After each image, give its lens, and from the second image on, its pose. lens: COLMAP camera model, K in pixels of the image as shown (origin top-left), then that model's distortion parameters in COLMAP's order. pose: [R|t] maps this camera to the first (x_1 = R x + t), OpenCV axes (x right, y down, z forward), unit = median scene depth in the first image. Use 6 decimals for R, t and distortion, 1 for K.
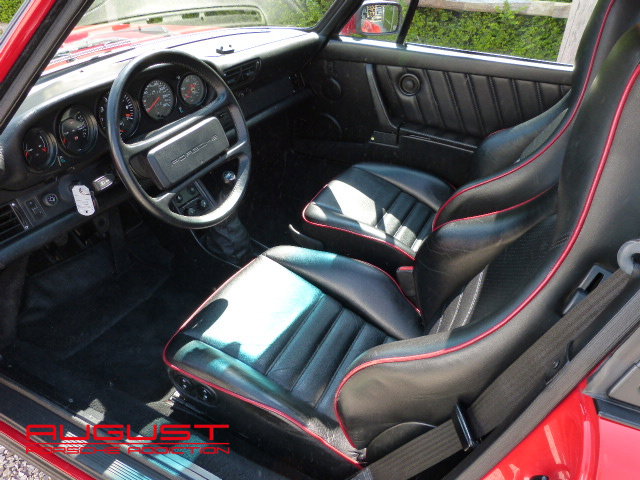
lens RADIAL K [[485.8, 0, 320.0], [0, 485.8, 240.0], [0, 0, 1]] dist [0.001091, 0.001957]
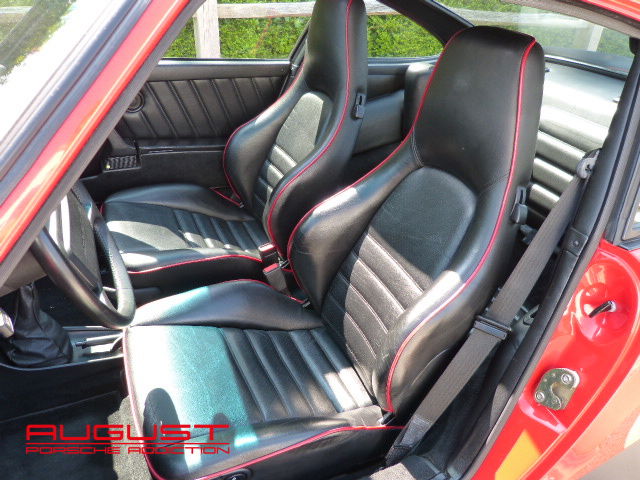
lens RADIAL K [[485.8, 0, 320.0], [0, 485.8, 240.0], [0, 0, 1]] dist [0.001091, 0.001957]
pose [[0.628607, -0.375981, 0.680803, -0.337286], [0.369233, 0.914710, 0.164234, -0.097724], [-0.684486, 0.148136, 0.713817, 0.128140]]
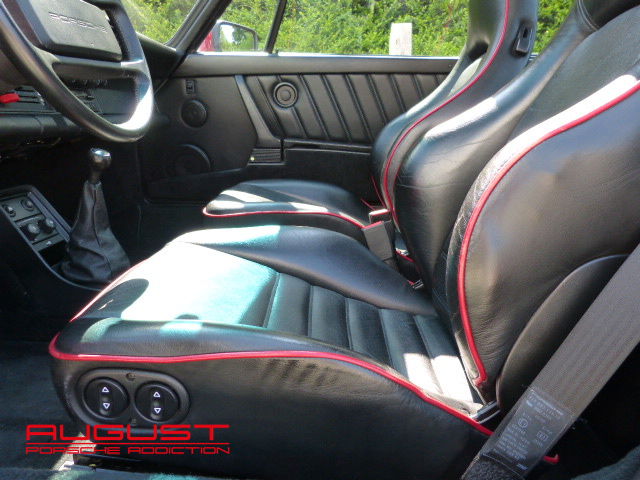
lens RADIAL K [[495.4, 0, 317.9], [0, 495.4, 223.8], [0, 0, 1]] dist [-0.005941, -0.002084]
pose [[0.912987, -0.103357, 0.394681, -0.159467], [0.230499, 0.928870, -0.289949, 0.198458], [-0.336639, 0.355693, 0.871870, 0.259811]]
